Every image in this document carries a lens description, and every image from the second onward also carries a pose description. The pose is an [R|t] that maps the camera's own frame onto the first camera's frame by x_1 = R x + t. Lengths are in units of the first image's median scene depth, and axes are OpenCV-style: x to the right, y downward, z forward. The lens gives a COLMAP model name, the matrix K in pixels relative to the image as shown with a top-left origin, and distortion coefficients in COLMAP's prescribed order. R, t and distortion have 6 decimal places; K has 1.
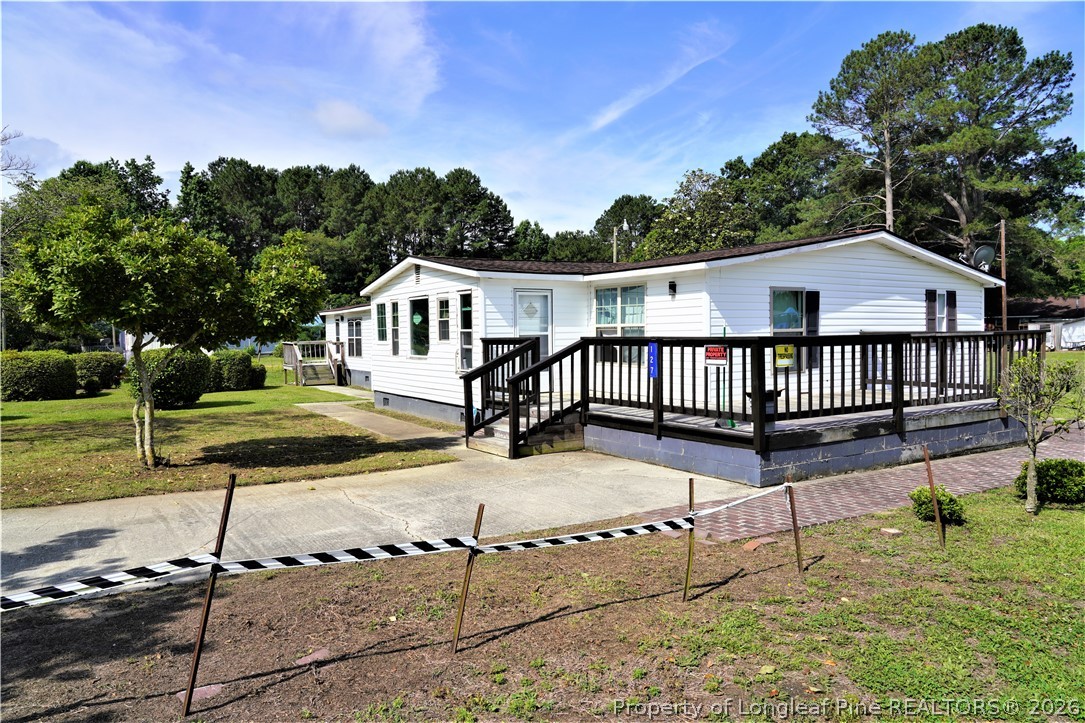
lens RADIAL K [[728.3, 0, 542.5], [0, 728.3, 361.5], [0, 0, 1]] dist [-0.019704, 0.011237]
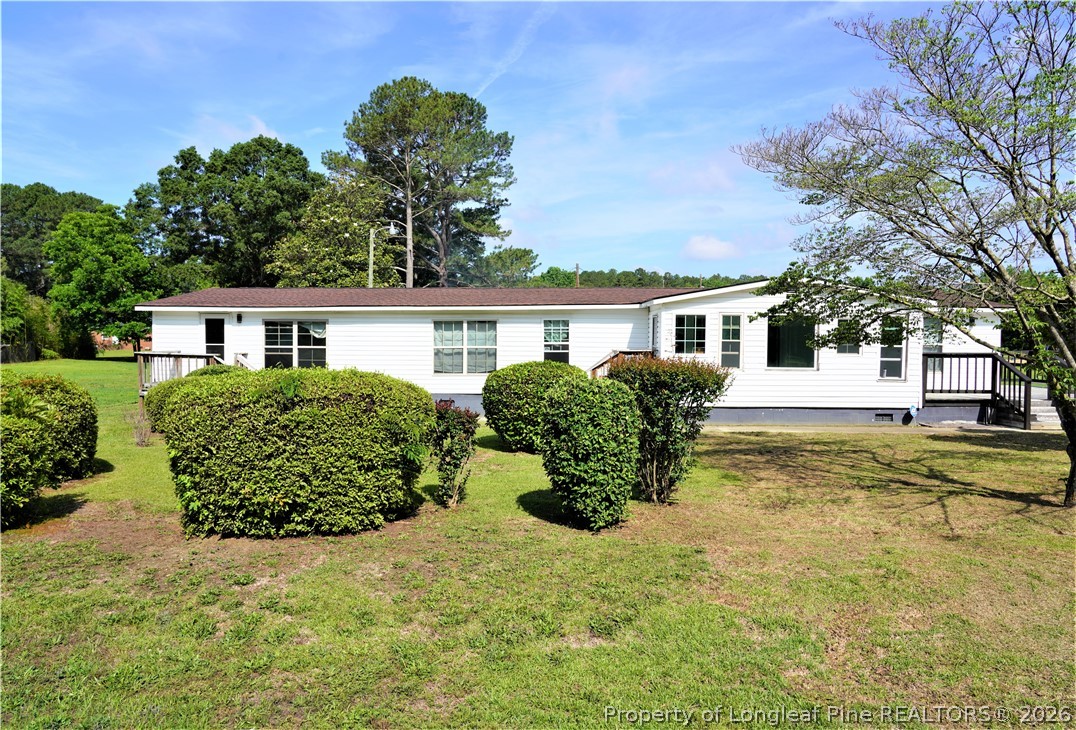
lens RADIAL K [[761.3, 0, 538.0], [0, 761.3, 365.0], [0, 0, 1]] dist [-0.041560, -0.000870]
pose [[0.534980, -0.009499, 0.844811, -1.134815], [0.021084, 0.999775, -0.002110, -0.015542], [-0.844601, 0.018940, 0.535060, 0.619859]]
